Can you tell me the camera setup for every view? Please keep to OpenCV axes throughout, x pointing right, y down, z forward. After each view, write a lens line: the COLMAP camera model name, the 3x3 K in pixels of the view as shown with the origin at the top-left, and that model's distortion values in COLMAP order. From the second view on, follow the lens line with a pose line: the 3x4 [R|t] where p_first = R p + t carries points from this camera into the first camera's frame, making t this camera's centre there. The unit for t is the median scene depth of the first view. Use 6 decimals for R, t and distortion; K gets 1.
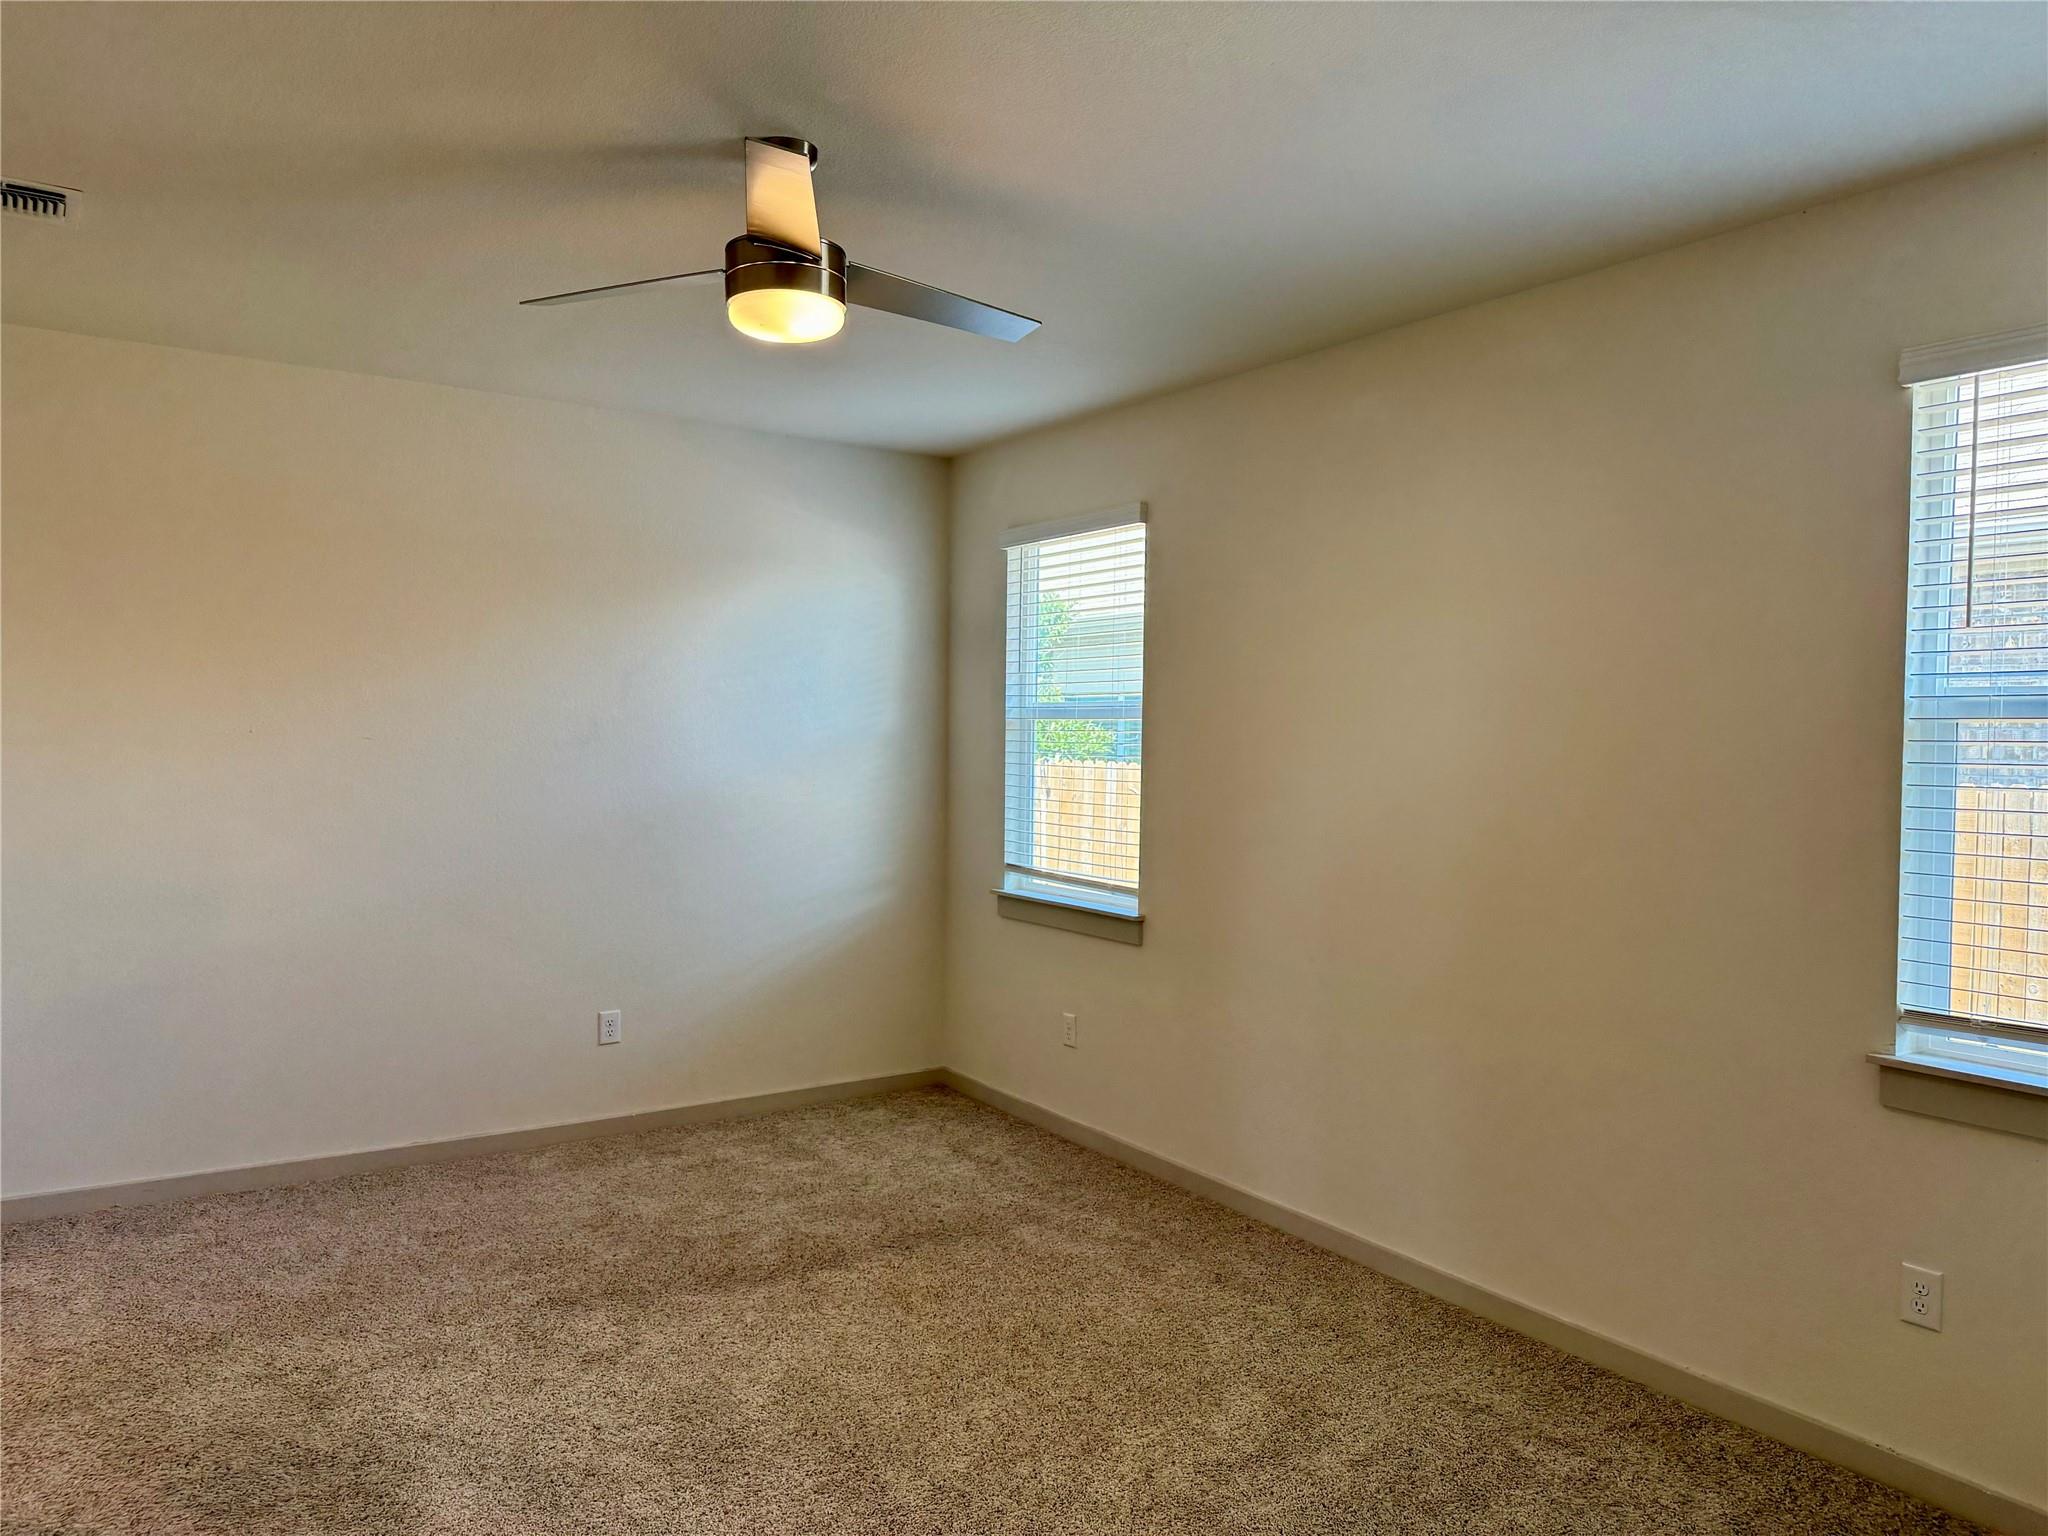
lens RADIAL K [[1462.9, 0, 1024.0], [0, 1462.9, 768.0], [0, 0, 1]] dist [0.103580, -0.000796]
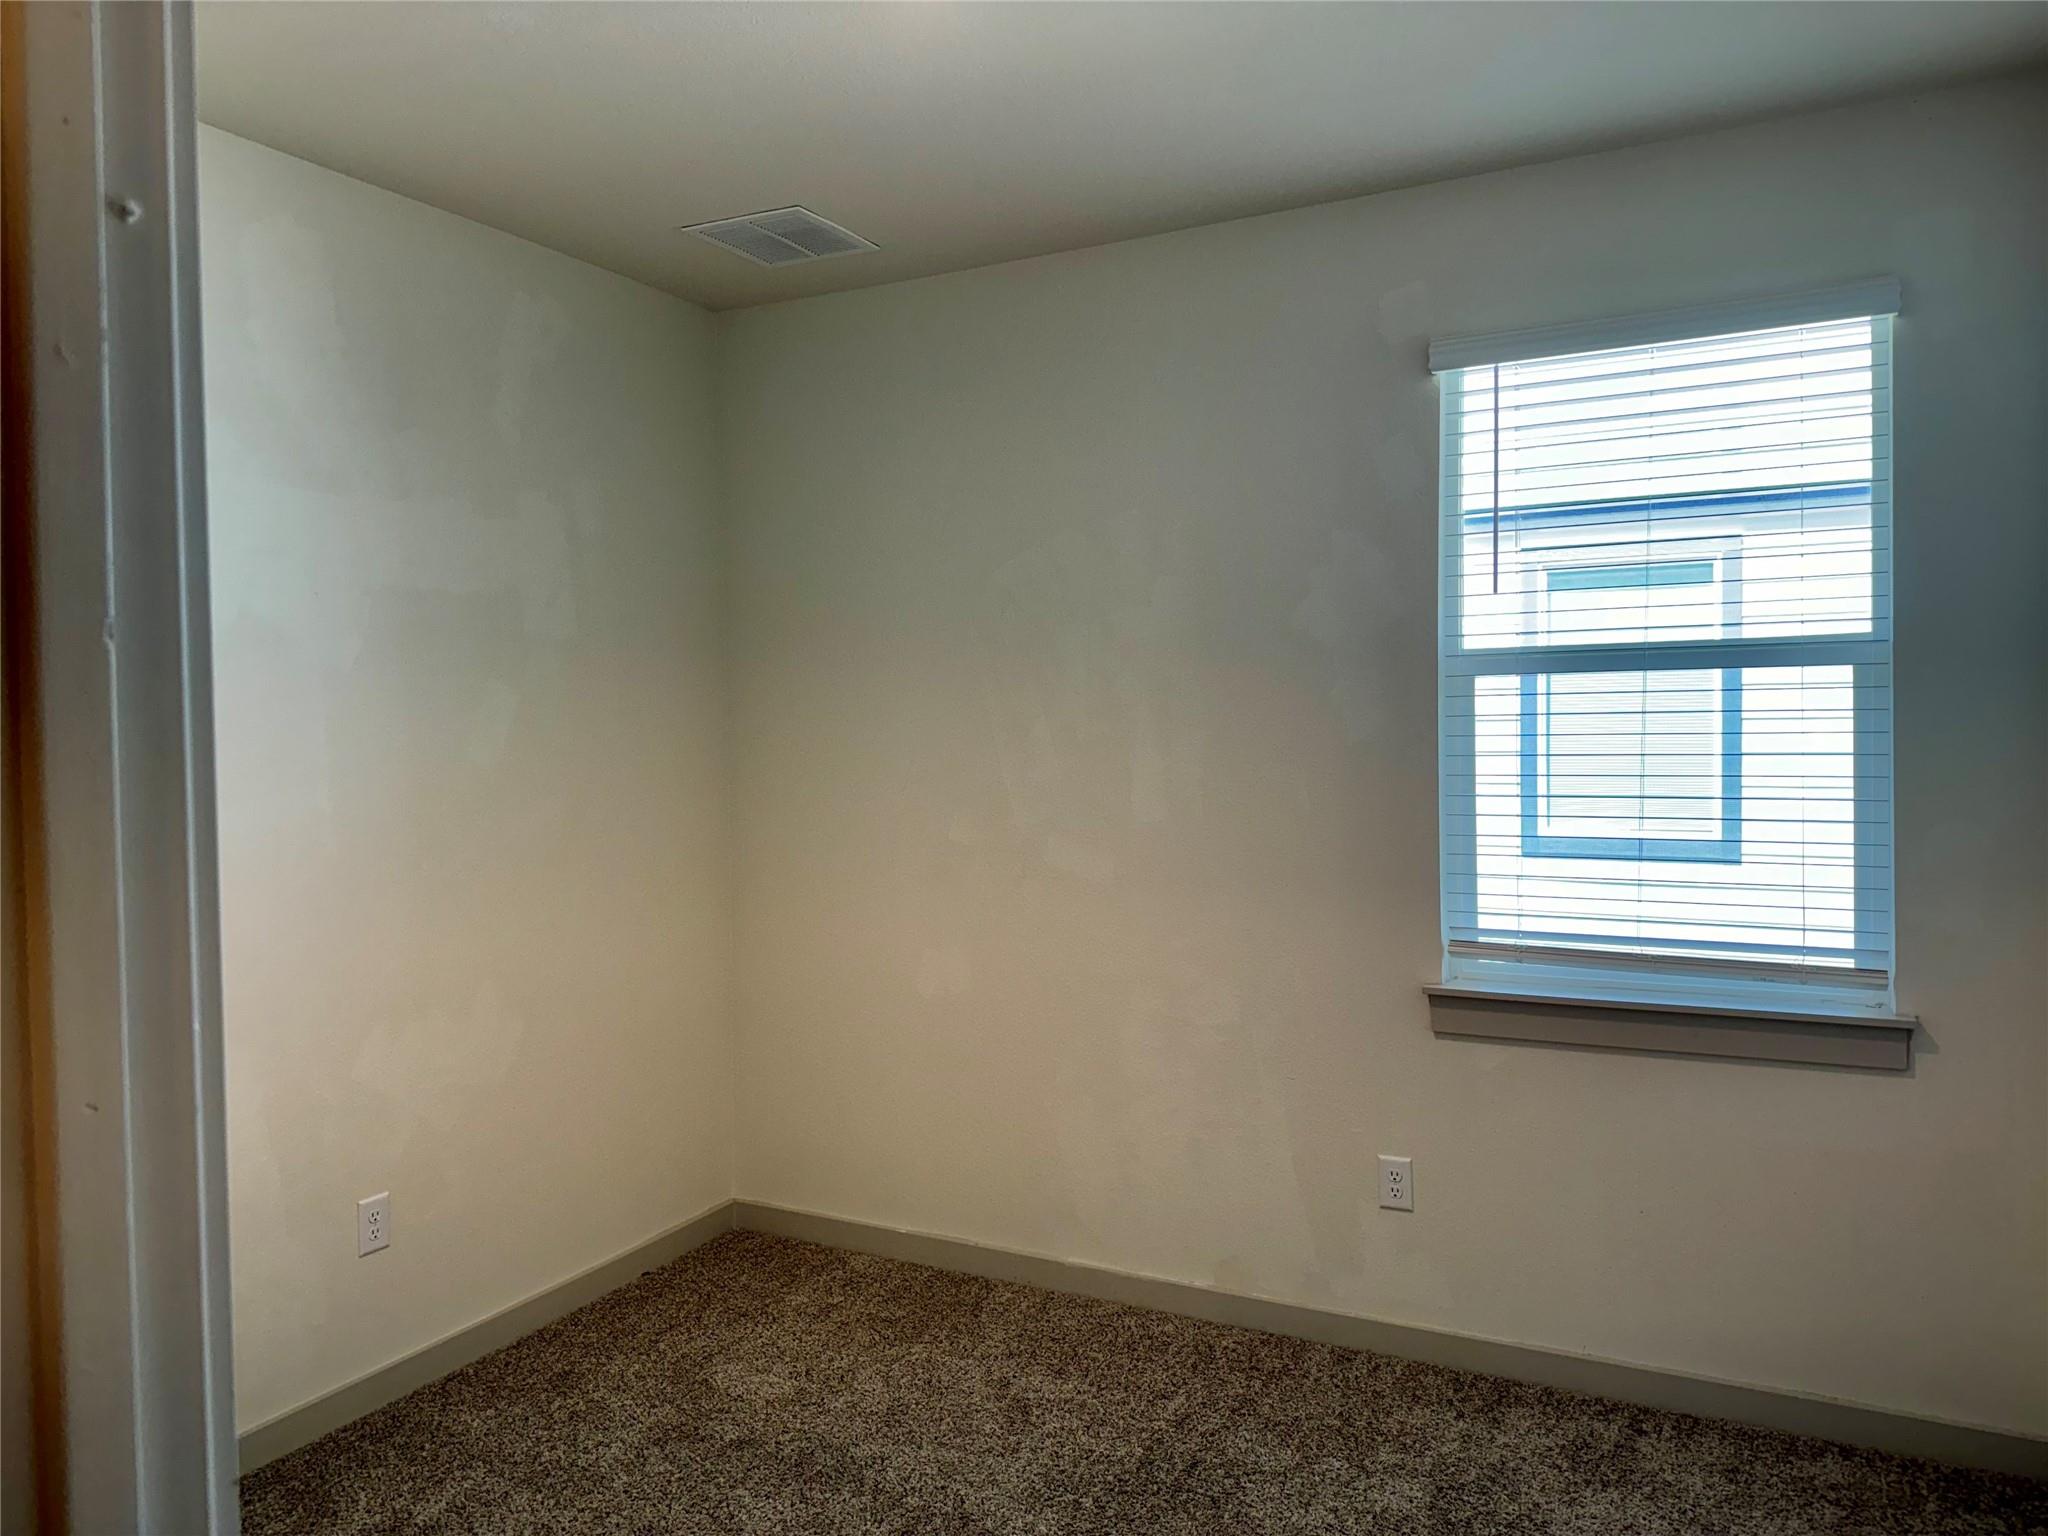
lens RADIAL K [[1417.0, 0, 1033.2], [0, 1417.0, 779.4], [0, 0, 1]] dist [-0.002868, -0.003912]
pose [[0.886574, -0.056808, 0.459086, -0.162842], [0.045732, 0.998333, 0.035219, -0.008963], [-0.460321, -0.010229, 0.887694, 0.240840]]
